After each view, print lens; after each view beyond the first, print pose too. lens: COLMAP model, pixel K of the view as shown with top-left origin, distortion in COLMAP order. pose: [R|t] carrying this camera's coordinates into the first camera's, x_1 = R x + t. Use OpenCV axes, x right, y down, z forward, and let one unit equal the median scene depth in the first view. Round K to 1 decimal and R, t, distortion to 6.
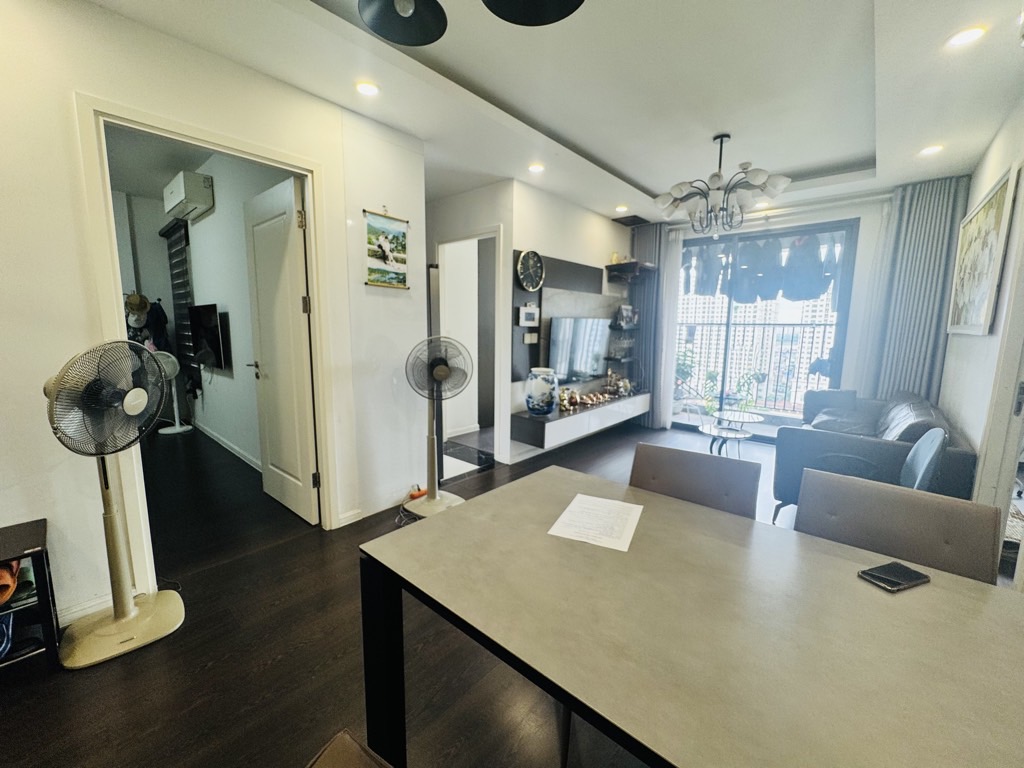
lens RADIAL K [[410.7, 0, 515.3], [0, 410.7, 386.9], [0, 0, 1]] dist [-0.001709, -0.000317]
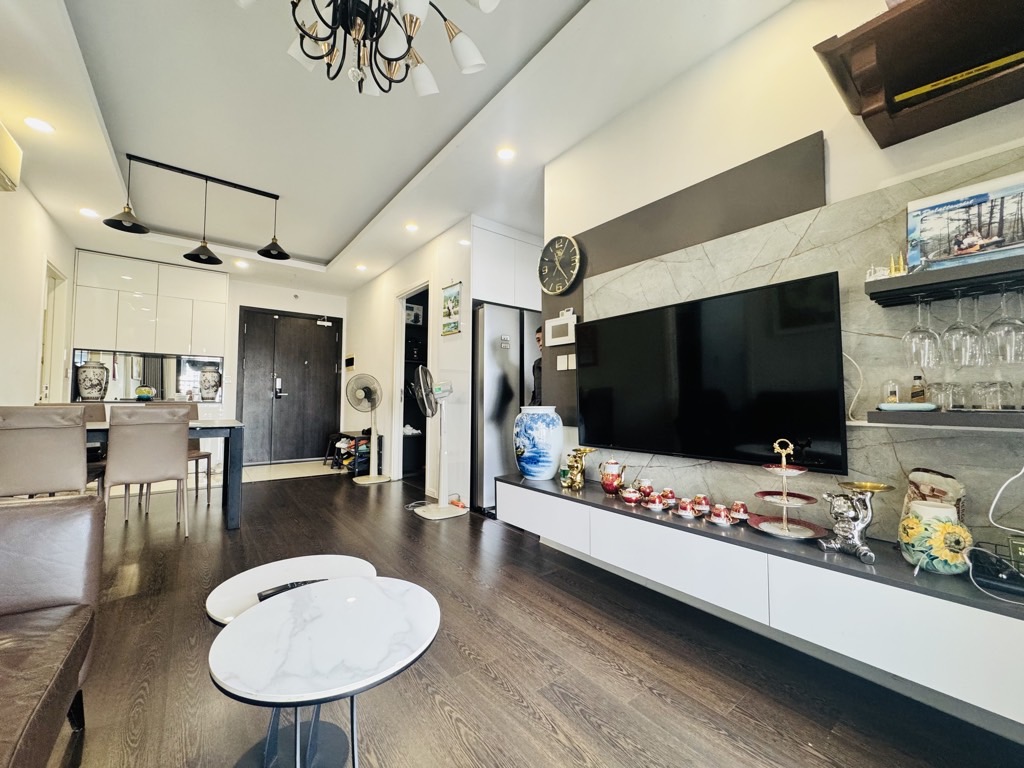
lens RADIAL K [[410.7, 0, 516.6], [0, 410.7, 385.4], [0, 0, 1]] dist [-0.001709, -0.000317]
pose [[-0.188551, -0.046251, -0.980974, 0.681044], [-0.152845, 0.988100, -0.017209, -0.056454], [0.970096, 0.146692, -0.193376, 1.029521]]
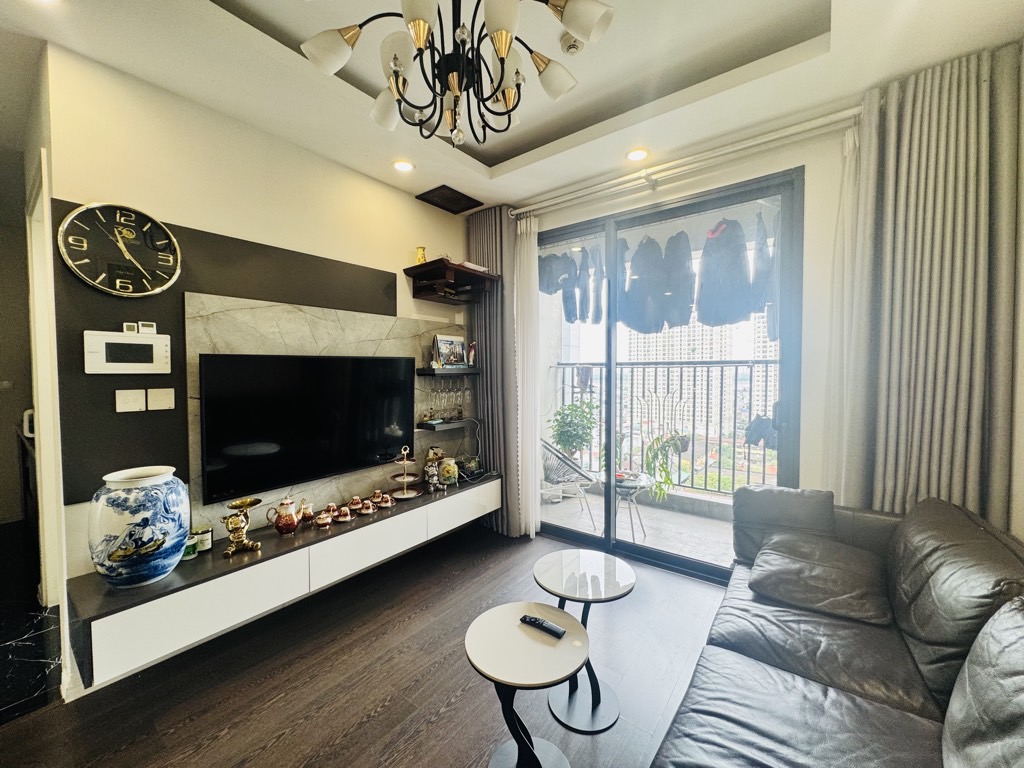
lens RADIAL K [[410.7, 0, 512.0], [0, 410.7, 384.8], [0, 0, 1]] dist [-0.001709, -0.000317]
pose [[0.997367, -0.015858, 0.070767, 0.403187], [0.023468, 0.993870, -0.108036, -0.074363], [-0.068620, 0.109413, 0.991625, 0.507422]]
